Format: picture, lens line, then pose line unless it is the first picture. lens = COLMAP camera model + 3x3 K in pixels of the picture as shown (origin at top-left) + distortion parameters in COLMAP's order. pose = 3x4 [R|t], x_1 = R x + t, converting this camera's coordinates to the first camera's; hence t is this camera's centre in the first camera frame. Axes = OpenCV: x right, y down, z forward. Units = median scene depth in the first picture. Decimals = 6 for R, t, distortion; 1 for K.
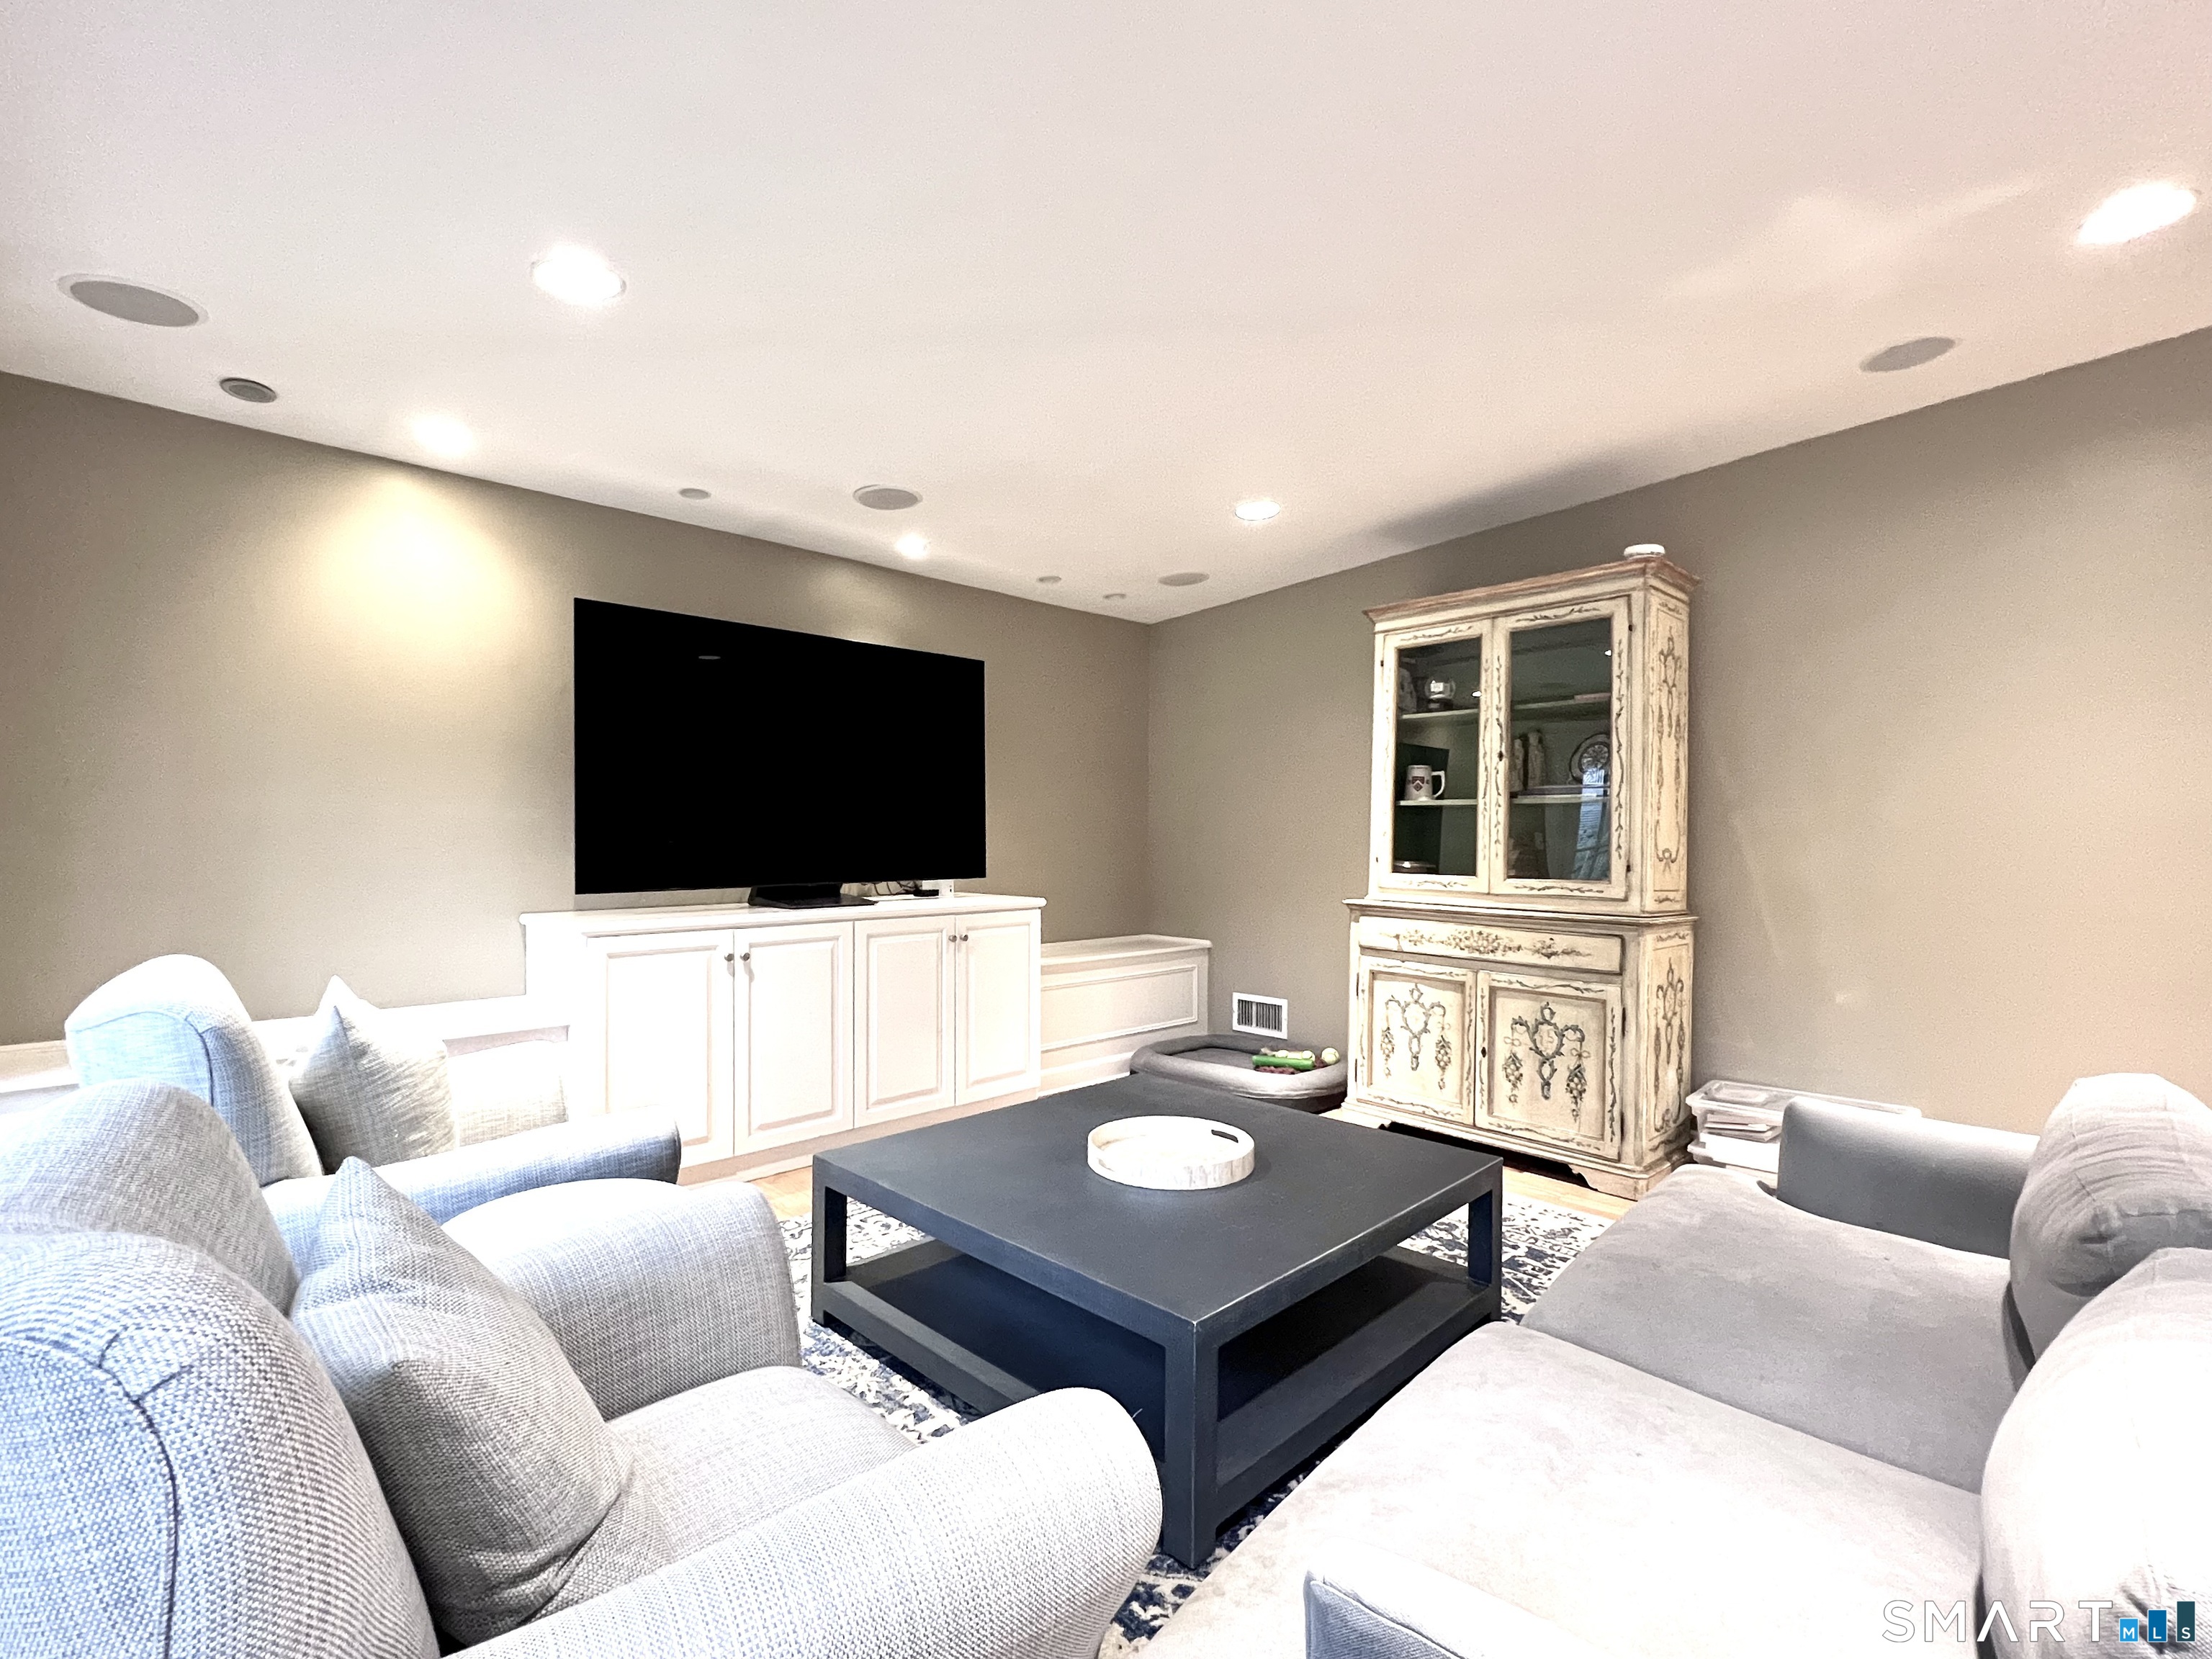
lens RADIAL K [[1008.7, 0, 1104.4], [0, 1008.7, 837.4], [0, 0, 1]] dist [-0.001357, 0.000505]
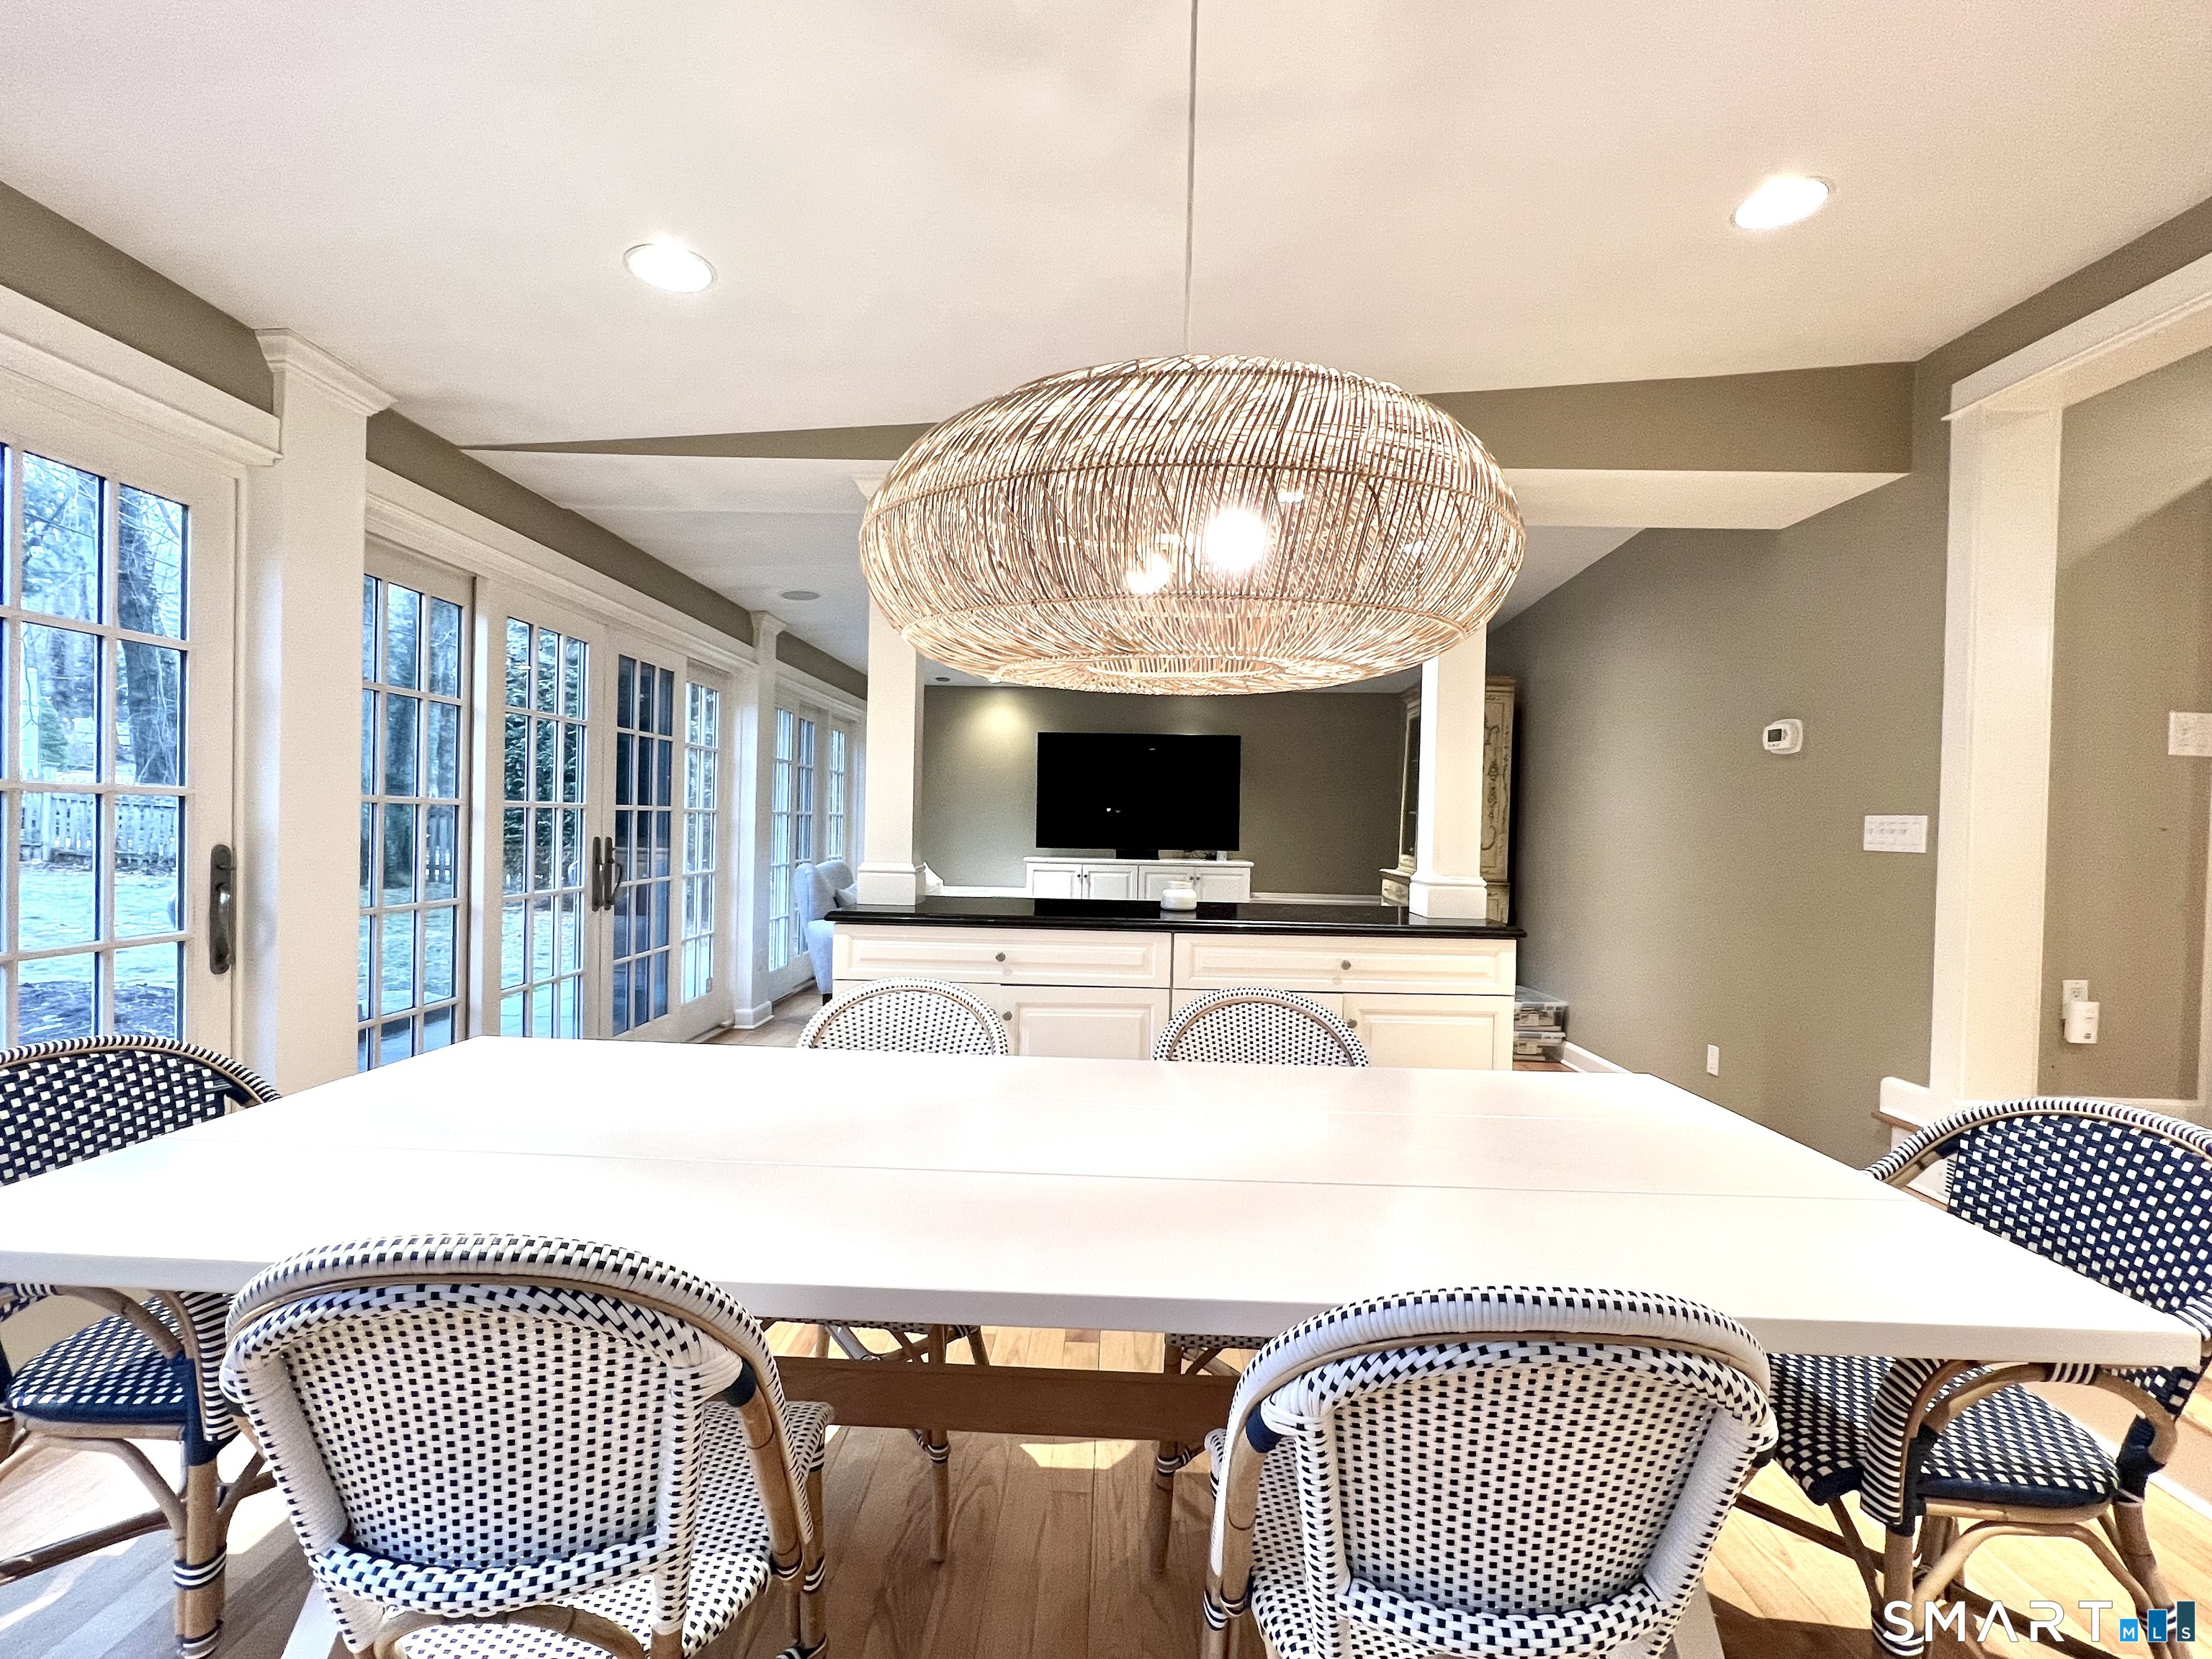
lens RADIAL K [[1008.7, 0, 1104.4], [0, 1008.7, 837.4], [0, 0, 1]] dist [-0.001357, 0.000505]
pose [[0.702830, 0.023717, -0.710962, 1.164923], [-0.018426, 0.999716, 0.015134, -0.010129], [0.711119, 0.002463, 0.703067, -0.560444]]
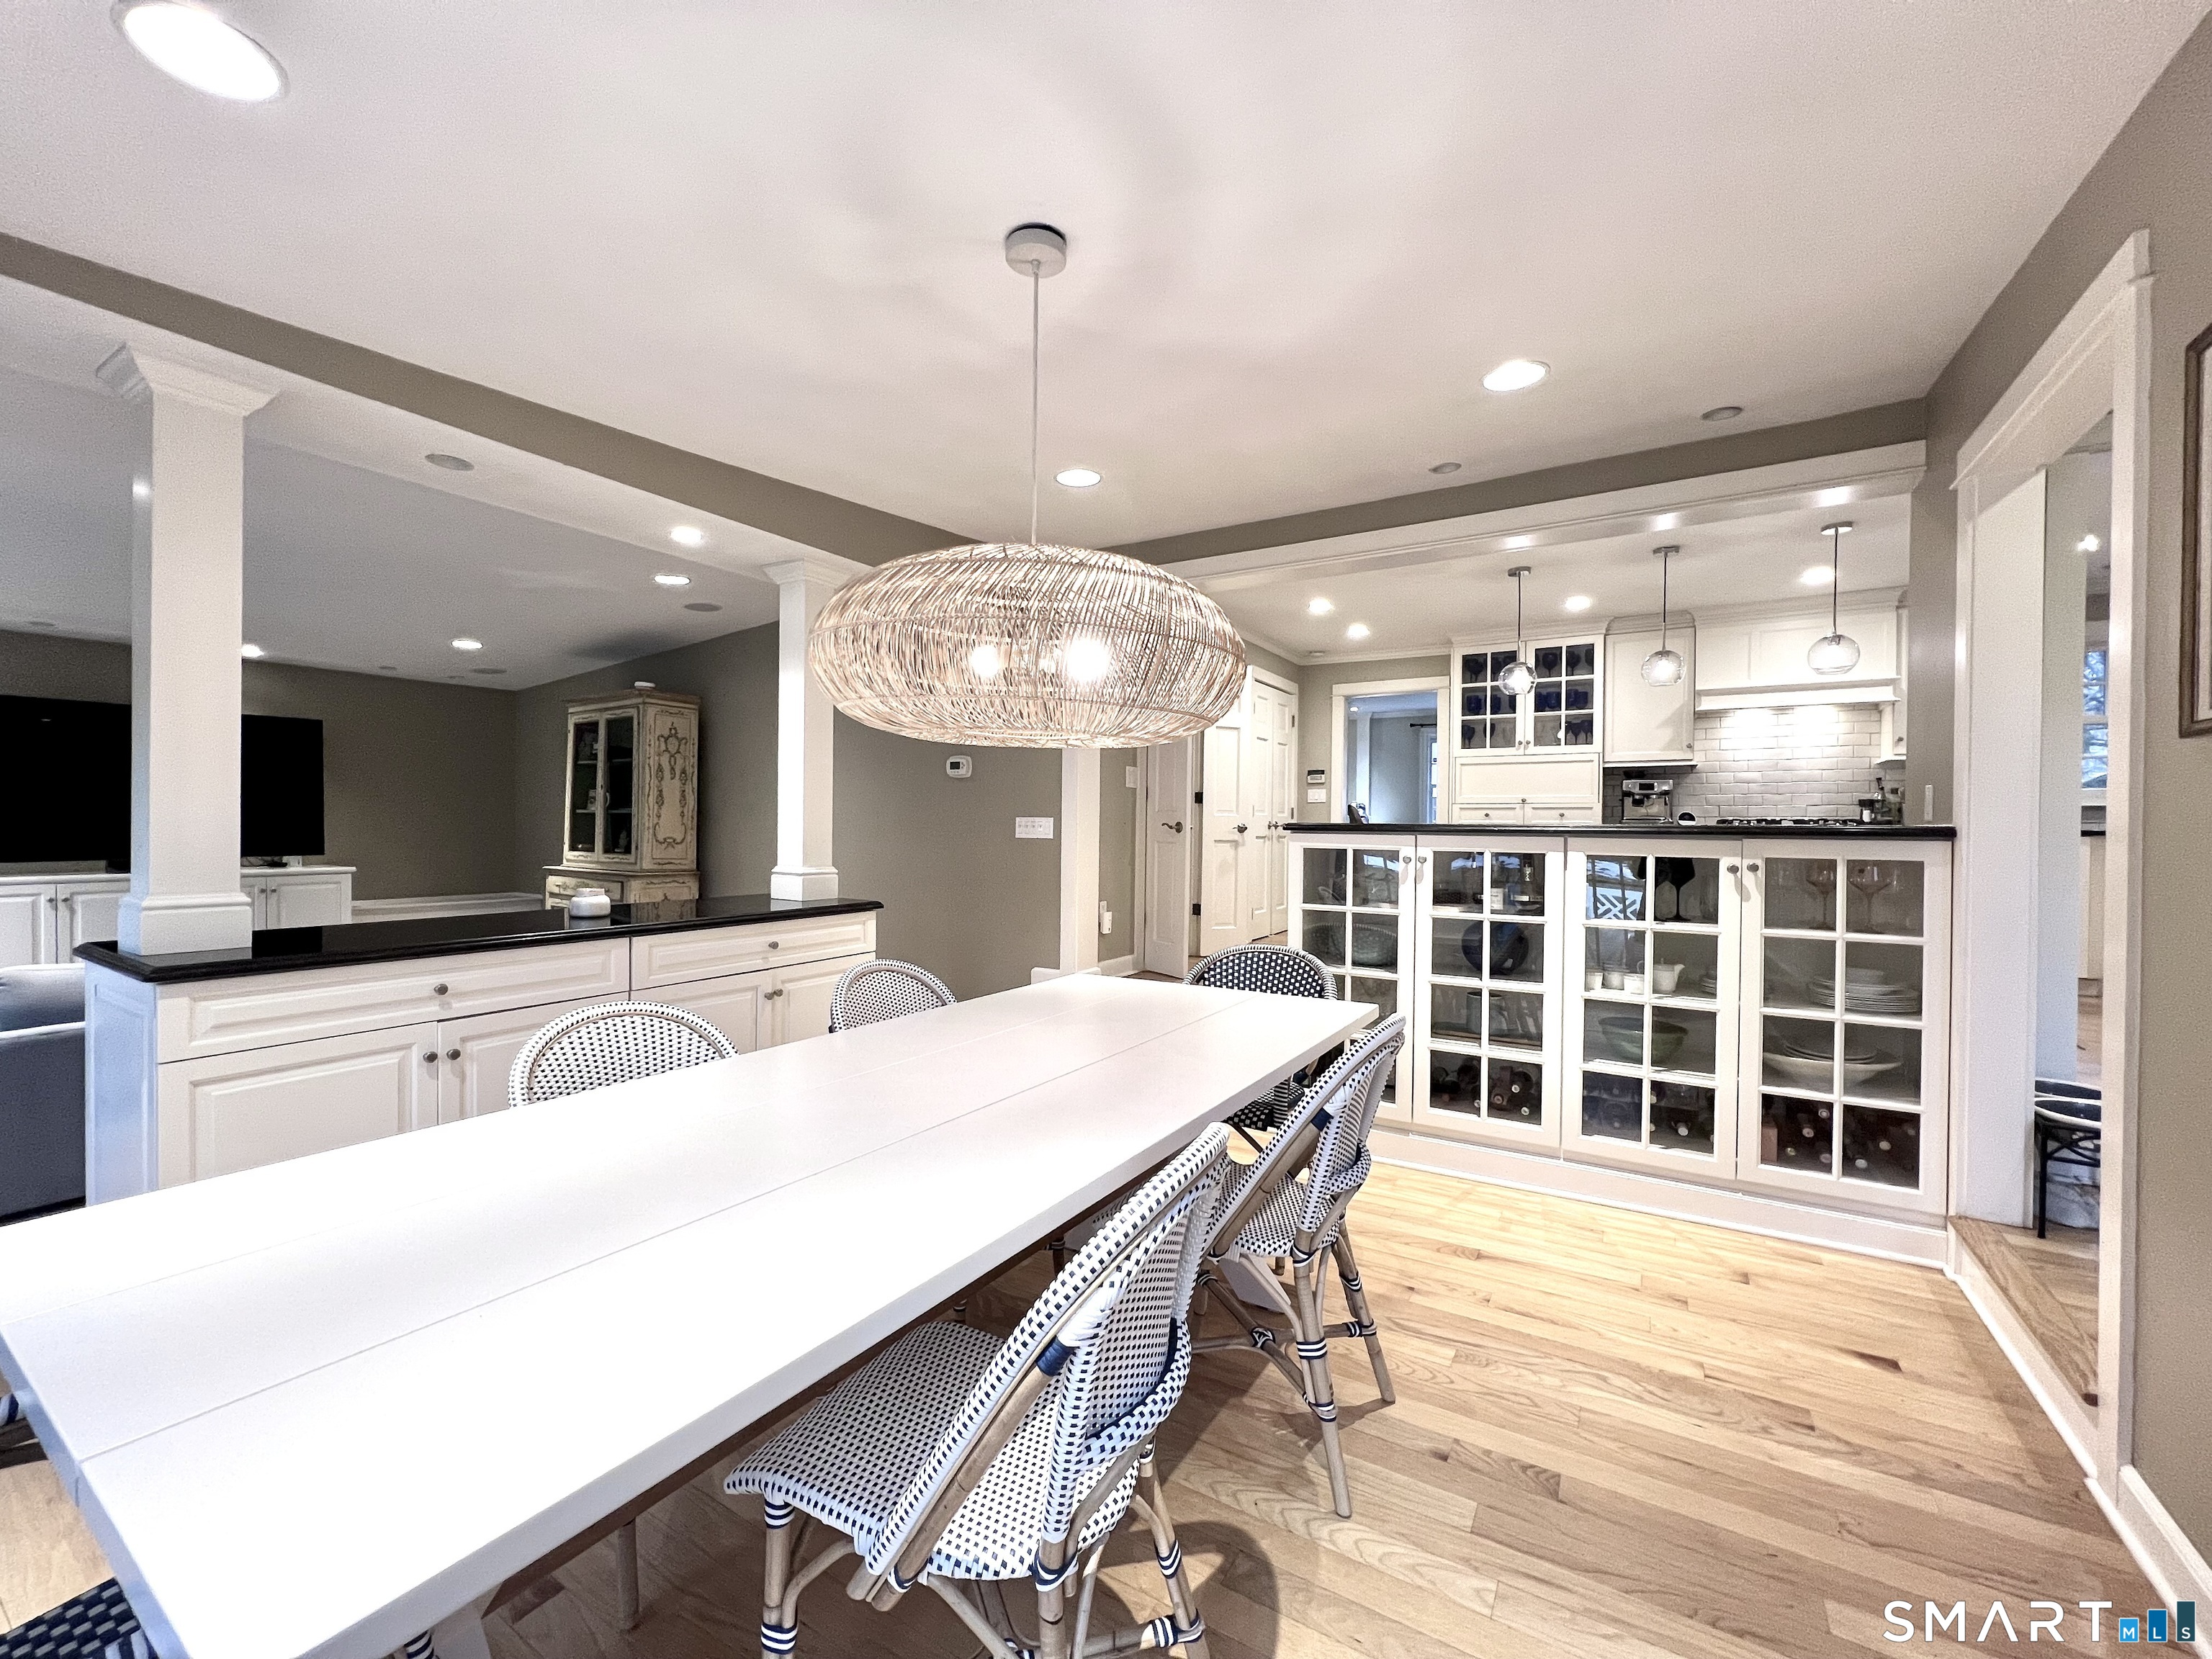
lens RADIAL K [[884.4, 0, 1102.4], [0, 884.4, 830.5], [0, 0, 1]] dist [-0.000158, 0.000043]
pose [[0.976165, 0.001859, 0.217021, 0.892225], [-0.004195, 0.999938, 0.010304, -0.021097], [-0.216989, -0.010969, 0.976113, -0.741560]]
